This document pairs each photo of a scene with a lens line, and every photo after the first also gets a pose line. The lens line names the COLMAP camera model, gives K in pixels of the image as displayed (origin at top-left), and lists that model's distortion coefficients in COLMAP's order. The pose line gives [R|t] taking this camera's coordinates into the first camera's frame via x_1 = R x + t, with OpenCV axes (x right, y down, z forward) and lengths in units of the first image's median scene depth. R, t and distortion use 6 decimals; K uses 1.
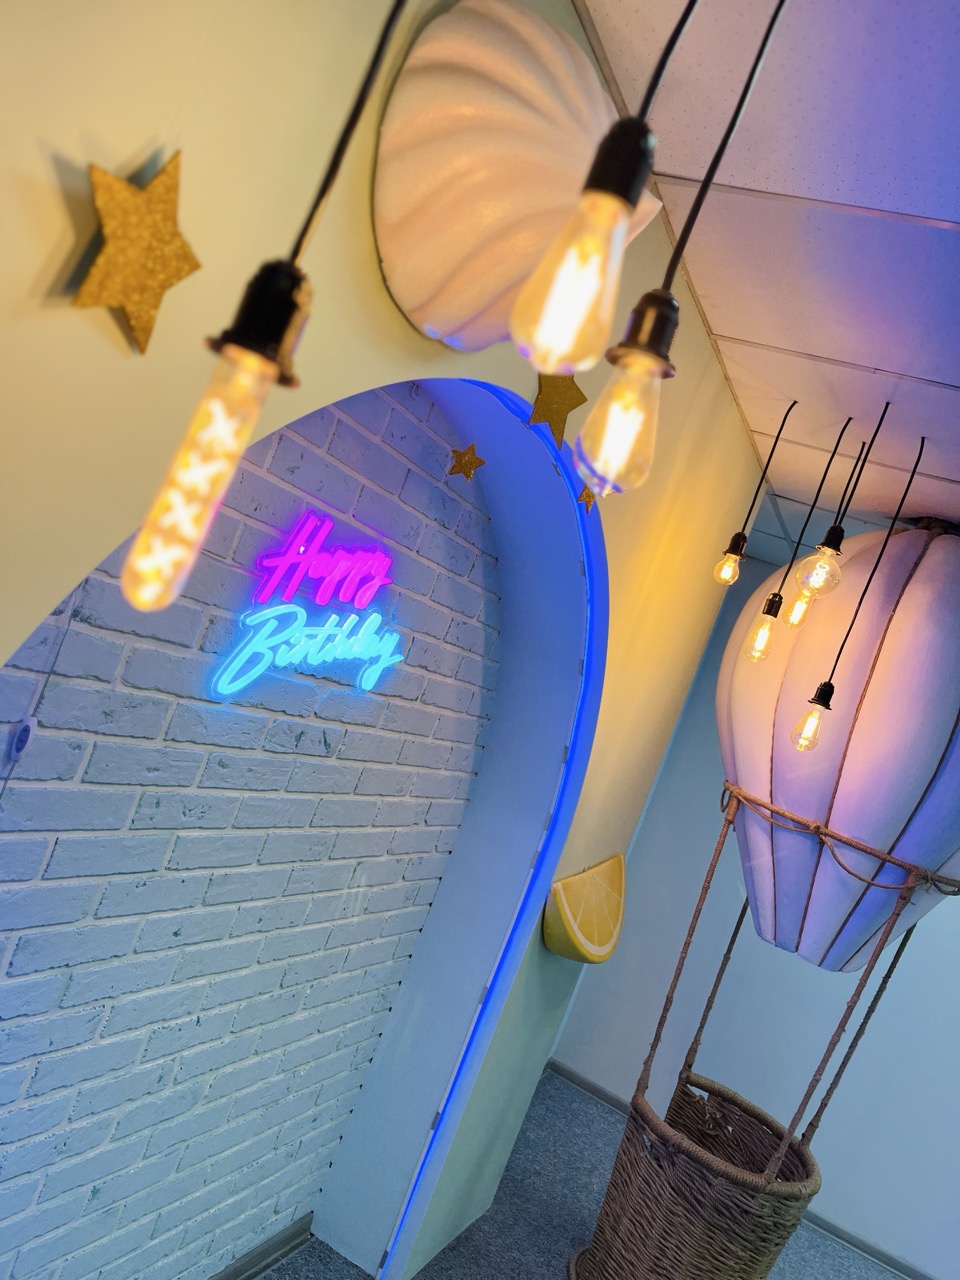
lens RADIAL K [[975.5, 0, 492.0], [0, 975.5, 648.9], [0, 0, 1]] dist [0.032413, -0.049116]
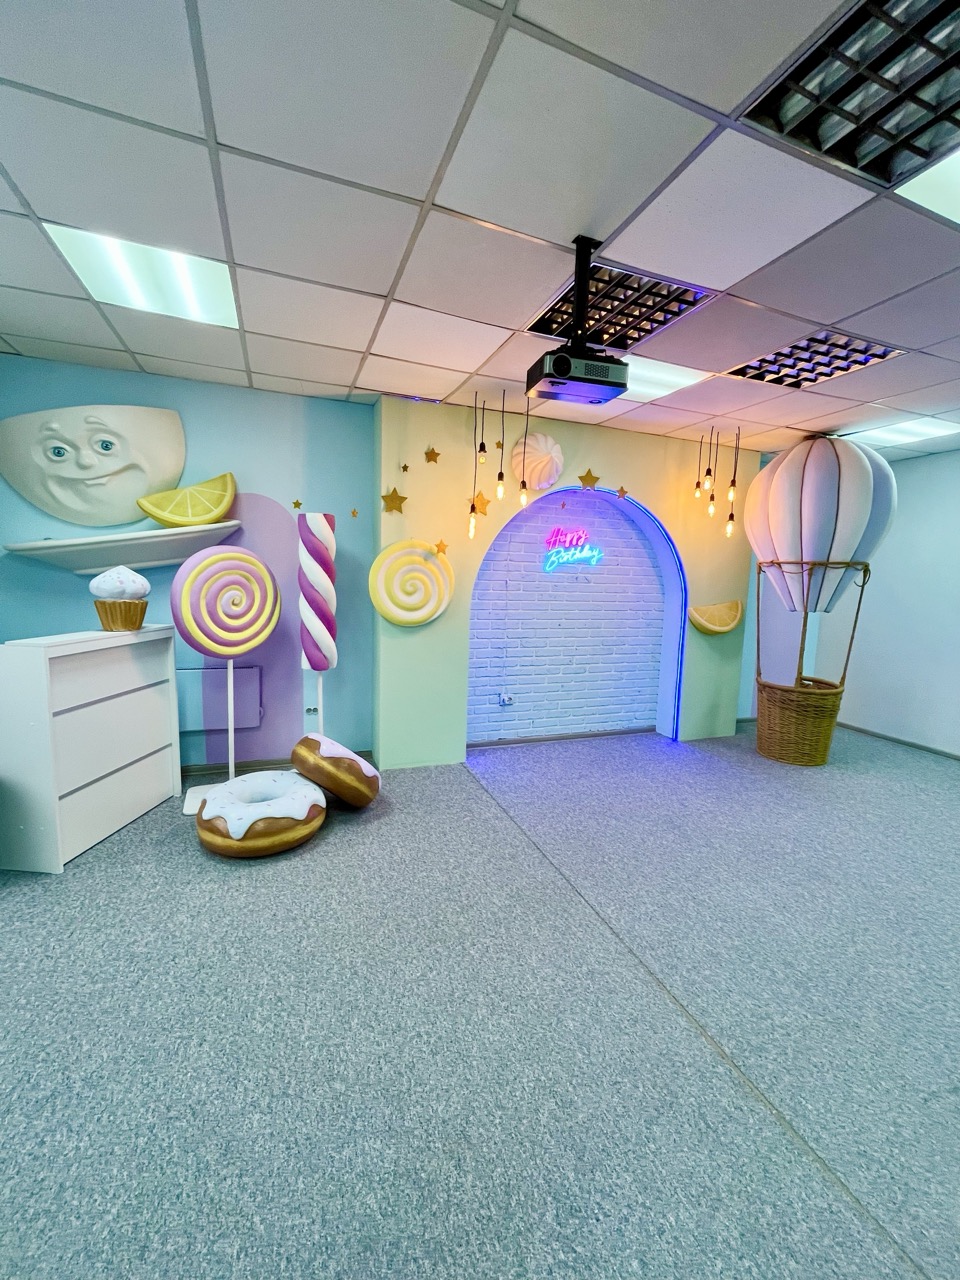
lens RADIAL K [[525.8, 0, 476.4], [0, 525.8, 636.4], [0, 0, 1]] dist [-0.001810, 0.000023]
pose [[0.665432, -0.263058, -0.698570, 1.053496], [0.232809, 0.962304, -0.140605, 0.555043], [0.709225, -0.069071, 0.701591, -0.947412]]
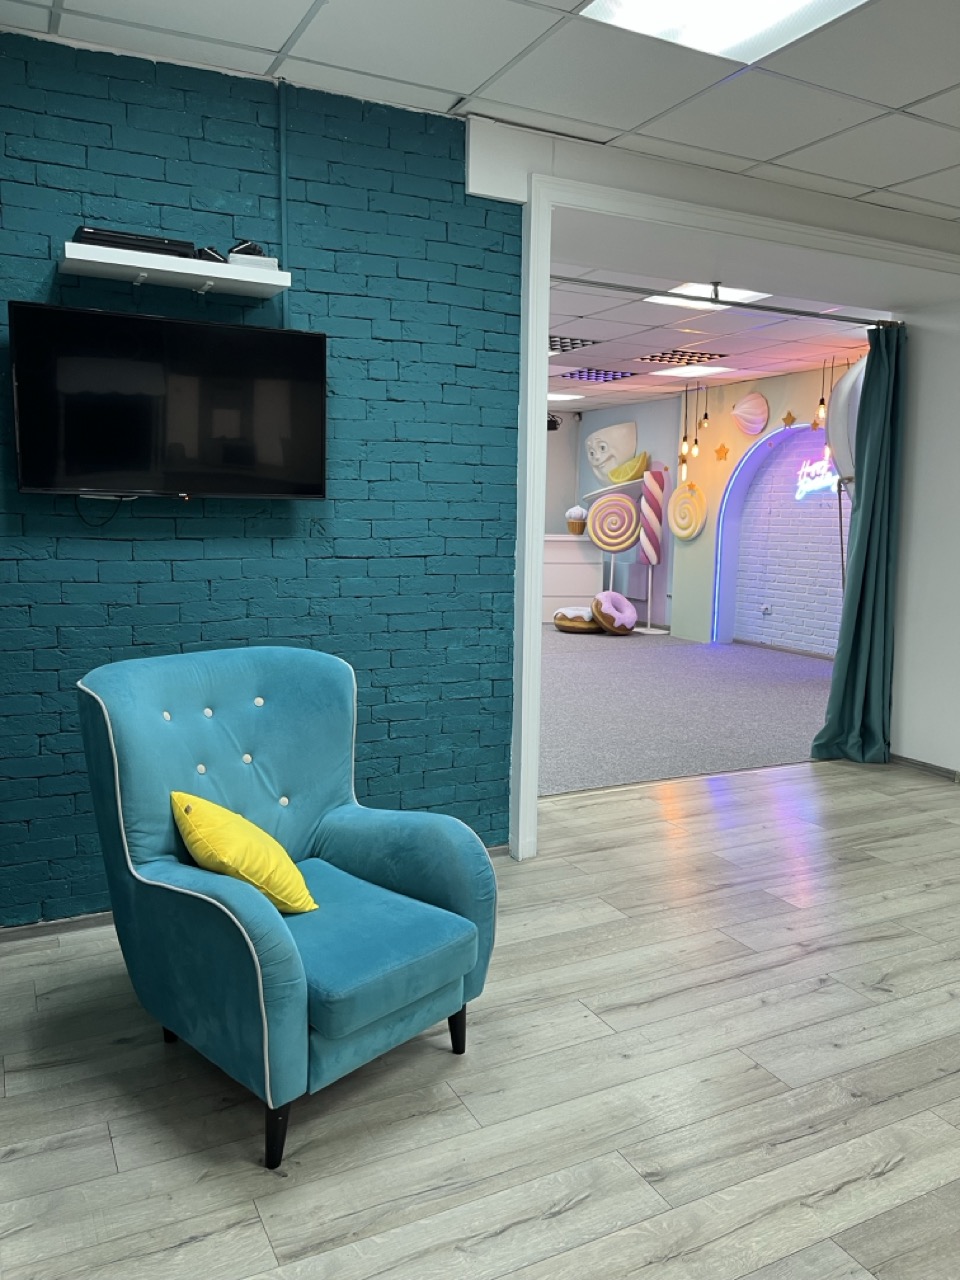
lens RADIAL K [[975.5, 0, 481.8], [0, 975.5, 656.9], [0, 0, 1]] dist [0.032413, -0.049116]
pose [[-0.581768, -0.262561, -0.769810, 4.117007], [-0.235004, 0.960358, -0.149952, 1.850852], [0.778665, 0.093671, -0.620409, 2.691552]]
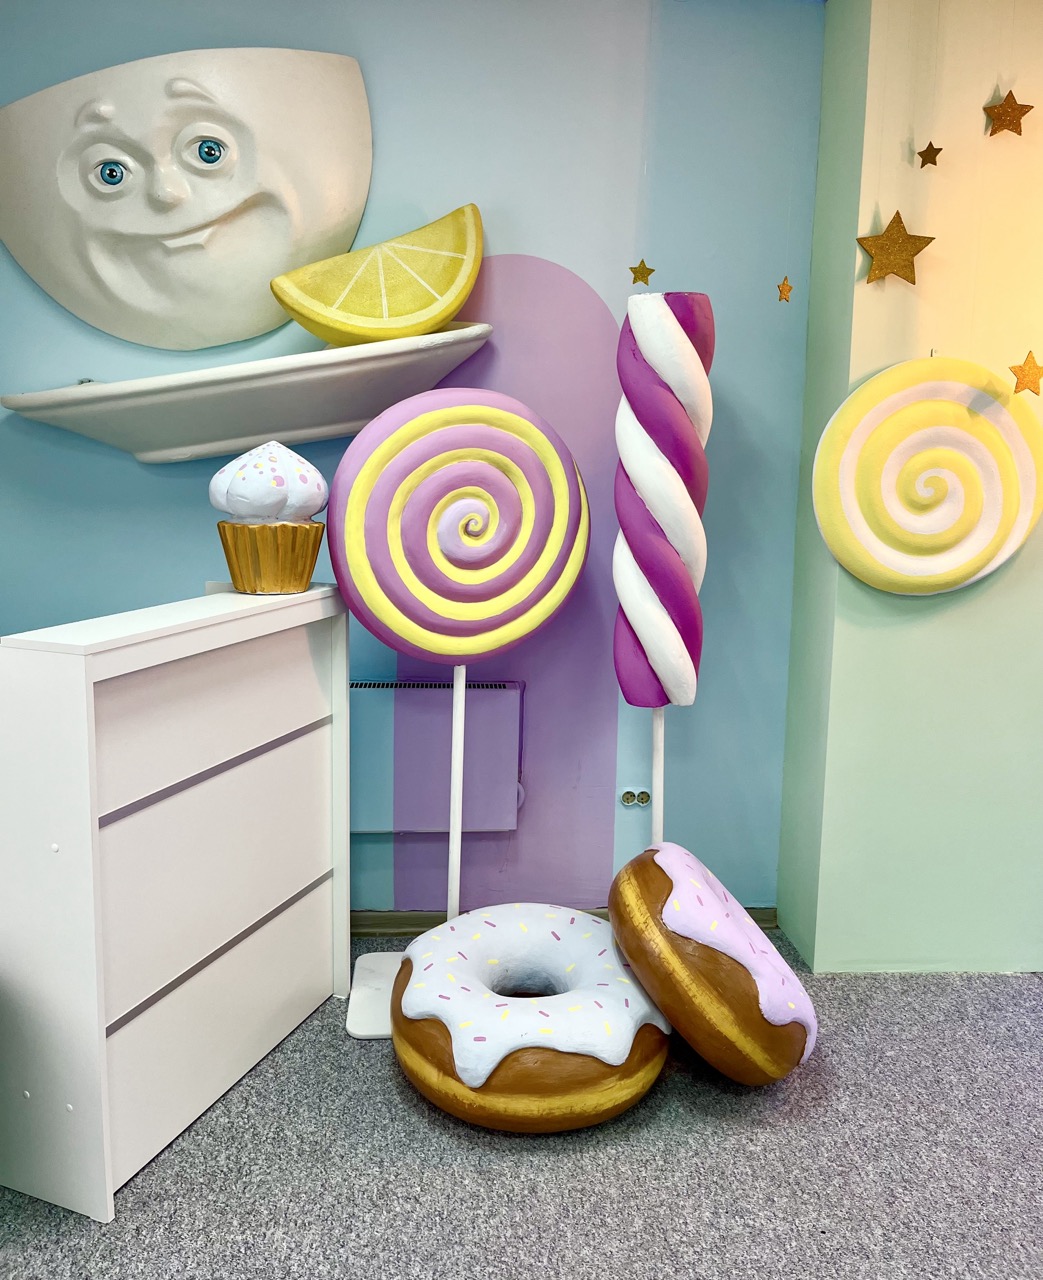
lens RADIAL K [[1081.2, 0, 525.3], [0, 1081.2, 617.0], [0, 0, 1]] dist [0.036198, -0.040214]
pose [[0.441968, -0.229837, -0.867087, 0.587848], [0.159126, 0.971376, -0.176372, 0.395456], [0.882804, -0.060026, 0.465890, -0.910032]]
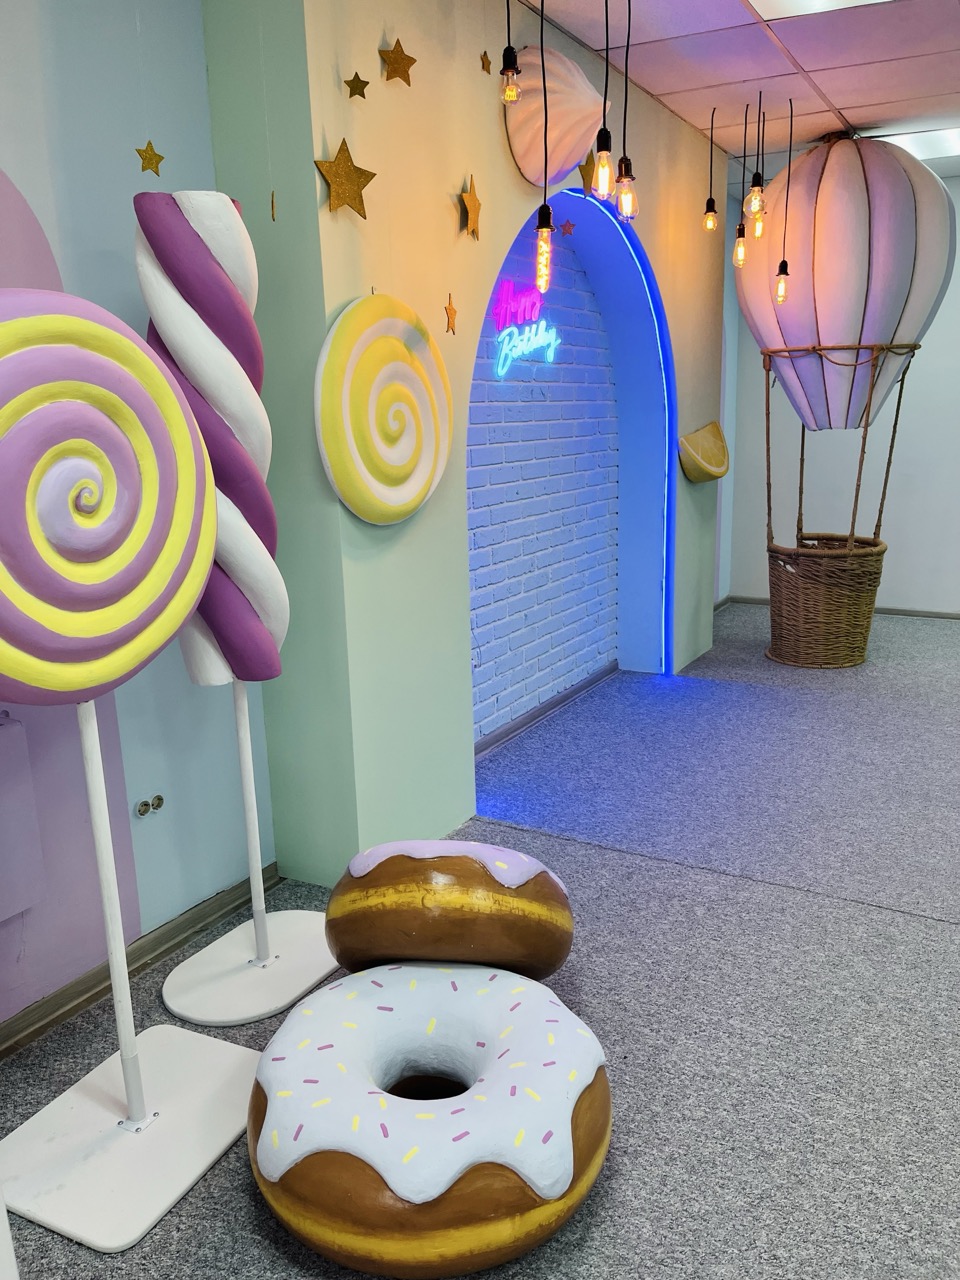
lens RADIAL K [[975.5, 0, 489.3], [0, 975.5, 655.8], [0, 0, 1]] dist [0.032413, -0.049116]
pose [[0.919369, -0.353008, -0.173626, -0.116739], [0.384122, 0.900802, 0.202500, 0.138725], [0.084918, -0.252865, 0.963768, -1.156254]]
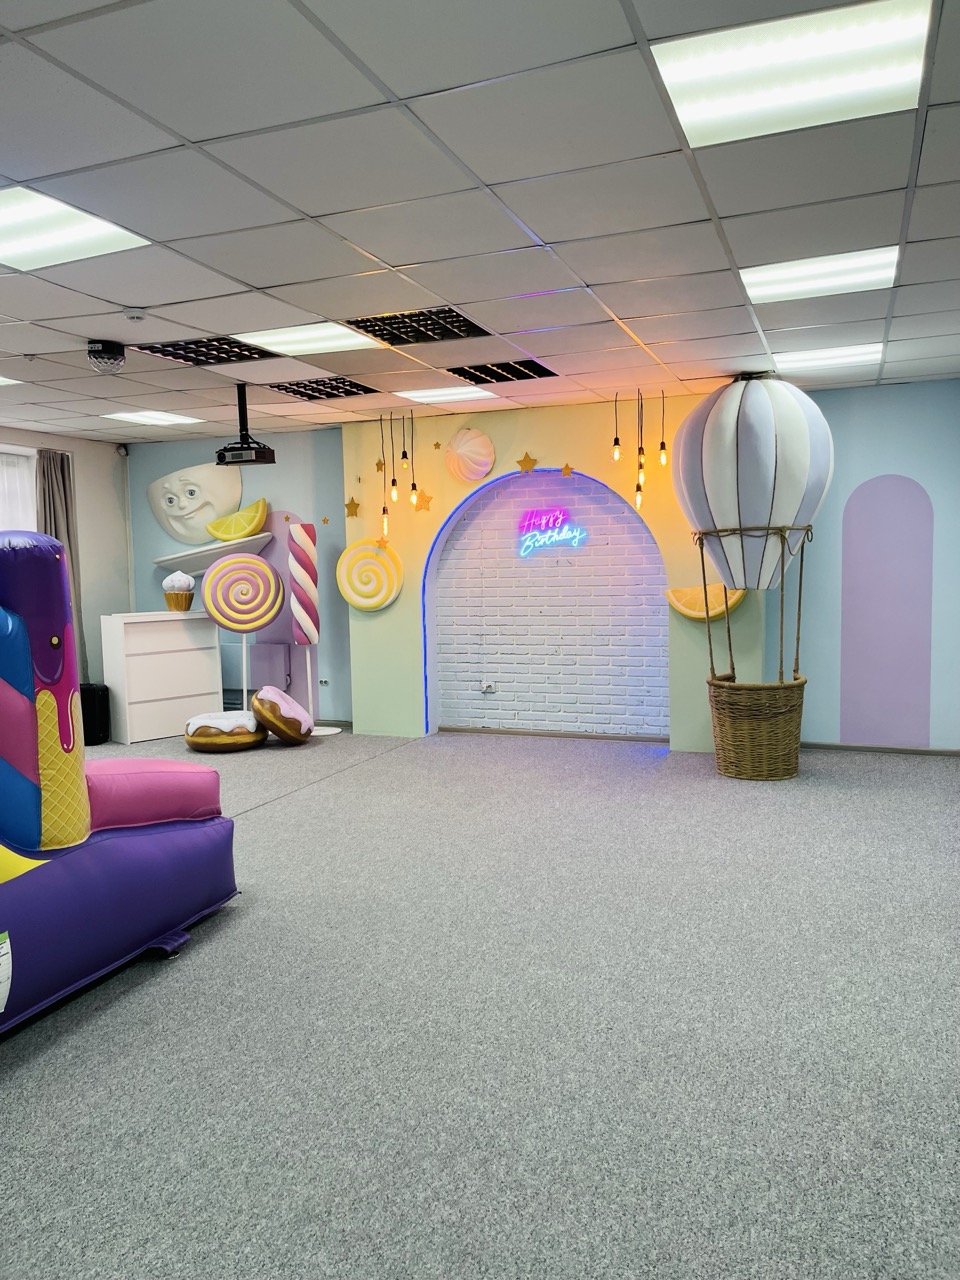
lens RADIAL K [[975.5, 0, 478.6], [0, 975.5, 642.9], [0, 0, 1]] dist [0.032413, -0.049116]
pose [[0.043764, -0.284925, -0.957550, 3.516565], [0.050433, 0.957877, -0.282717, 1.517852], [0.997768, -0.035919, 0.056290, 0.439008]]
